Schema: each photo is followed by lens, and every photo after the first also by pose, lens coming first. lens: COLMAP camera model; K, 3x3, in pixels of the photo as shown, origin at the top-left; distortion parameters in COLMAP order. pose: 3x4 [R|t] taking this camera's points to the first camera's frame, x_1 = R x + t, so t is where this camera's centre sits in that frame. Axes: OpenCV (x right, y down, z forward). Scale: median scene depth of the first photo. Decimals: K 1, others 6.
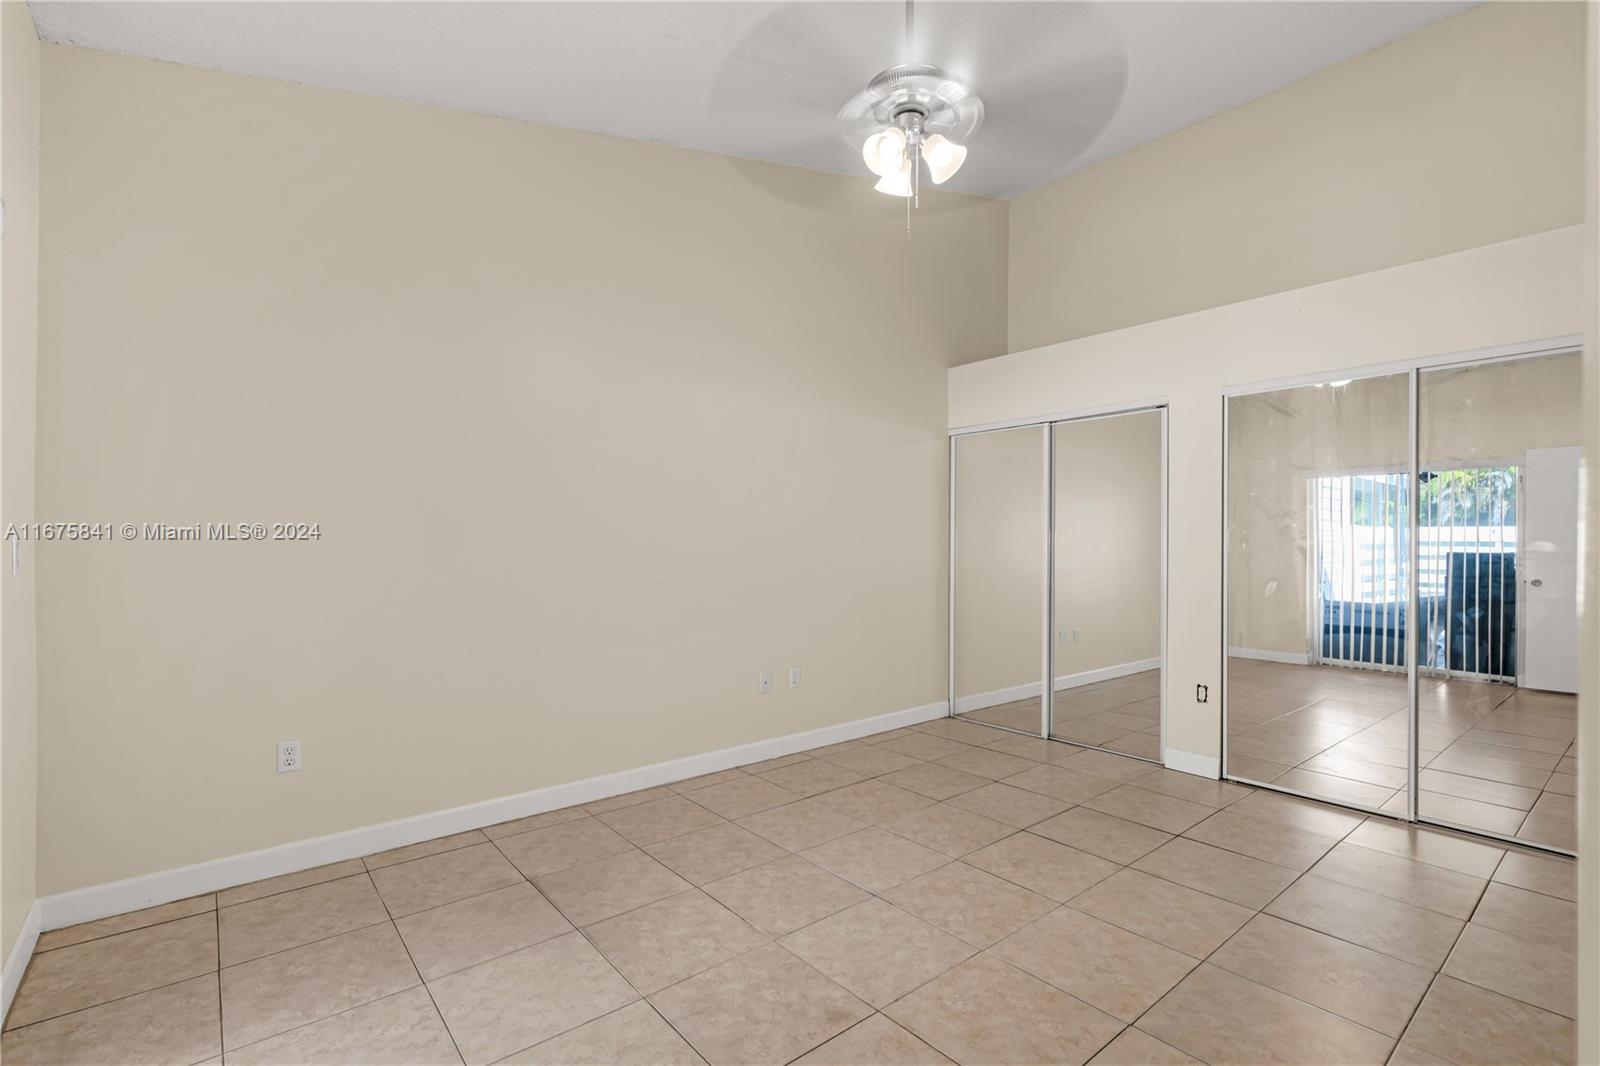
lens RADIAL K [[718.1, 0, 785.9], [0, 718.1, 543.2], [0, 0, 1]] dist [-0.003720, -0.000178]
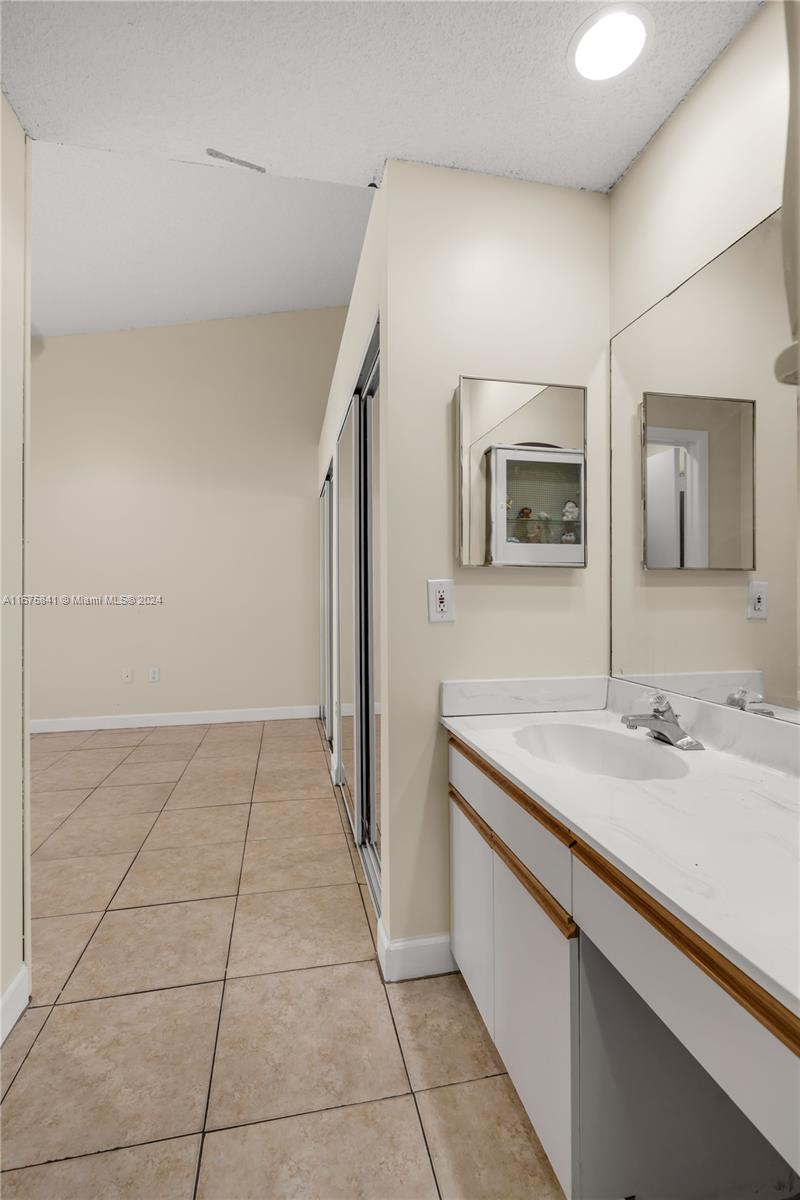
lens RADIAL K [[538.5, 0, 400.6], [0, 538.5, 594.5], [0, 0, 1]] dist [-0.003720, -0.000178]
pose [[0.893305, -0.003221, -0.449440, 1.144608], [0.005243, 0.999981, 0.003256, 0.030455], [0.449421, -0.005265, 0.893305, 0.311618]]
